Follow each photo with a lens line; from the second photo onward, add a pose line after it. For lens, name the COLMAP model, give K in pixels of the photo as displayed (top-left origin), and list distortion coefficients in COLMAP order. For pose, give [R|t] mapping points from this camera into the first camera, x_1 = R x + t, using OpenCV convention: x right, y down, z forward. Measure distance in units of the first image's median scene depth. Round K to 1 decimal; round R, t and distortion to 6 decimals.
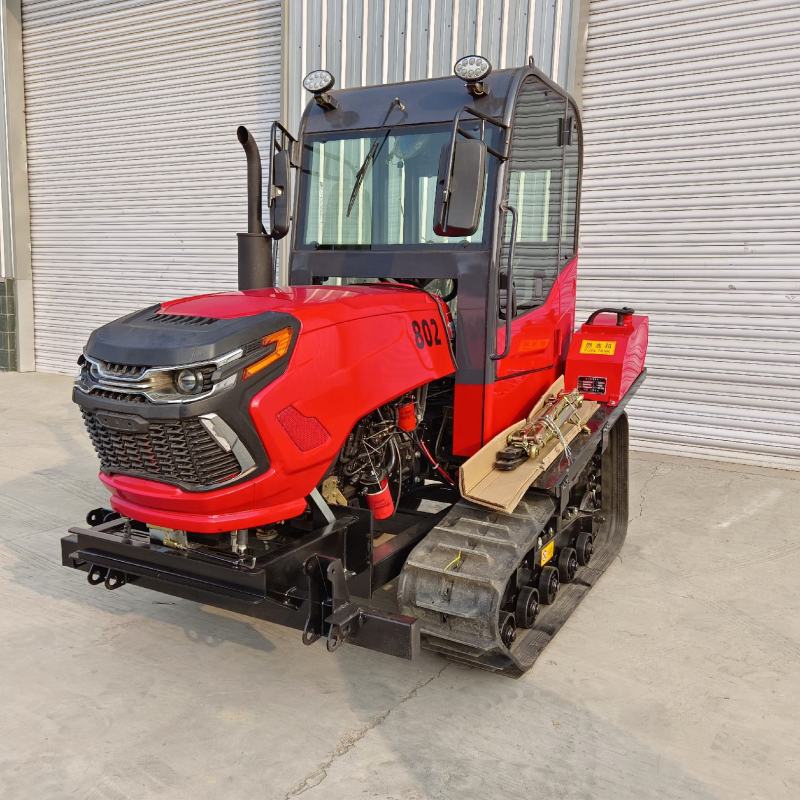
lens RADIAL K [[767.6, 0, 373.8], [0, 767.6, 399.2], [0, 0, 1]] dist [0.042002, -0.000385]
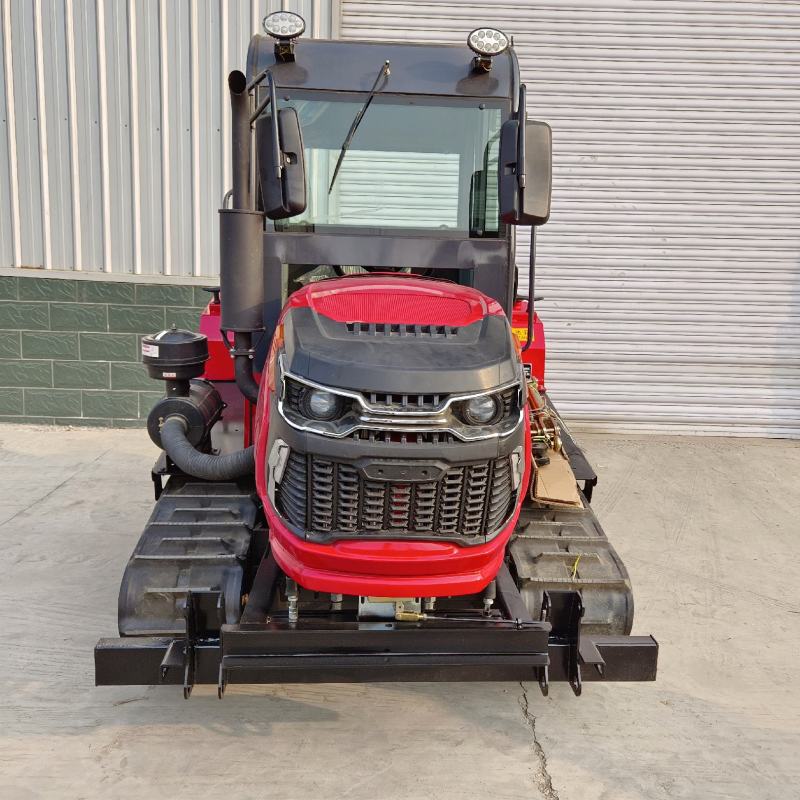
lens RADIAL K [[787.0, 0, 404.6], [0, 787.0, 397.4], [0, 0, 1]] dist [0.086167, -0.066513]
pose [[0.838561, -0.080177, 0.538875, -0.598187], [0.064437, 0.996765, 0.048032, -0.064091], [-0.540983, -0.005554, 0.841015, 0.284047]]
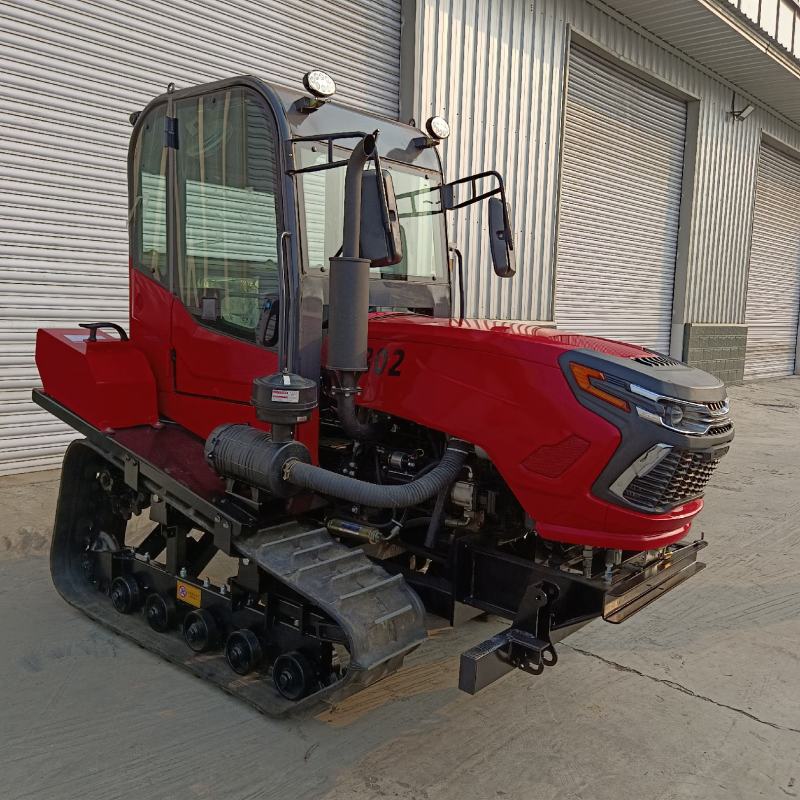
lens RADIAL K [[787.0, 0, 404.6], [0, 787.0, 397.4], [0, 0, 1]] dist [0.086167, -0.066513]
pose [[0.177264, -0.127763, 0.975835, -1.278575], [0.107837, 0.988089, 0.109778, -0.190316], [-0.978238, 0.085772, 0.188930, 0.993920]]
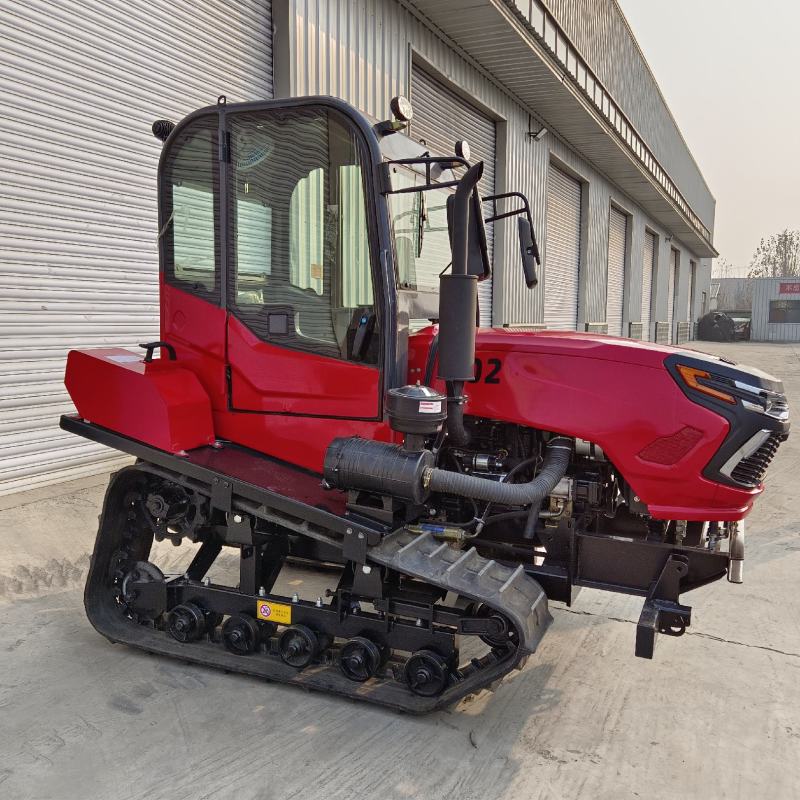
lens RADIAL K [[787.0, 0, 404.6], [0, 787.0, 397.4], [0, 0, 1]] dist [0.086167, -0.066513]
pose [[-0.120002, -0.126175, 0.984723, -1.361748], [0.122266, 0.982462, 0.140785, -0.264963], [-0.985216, 0.137293, -0.102471, 1.479743]]
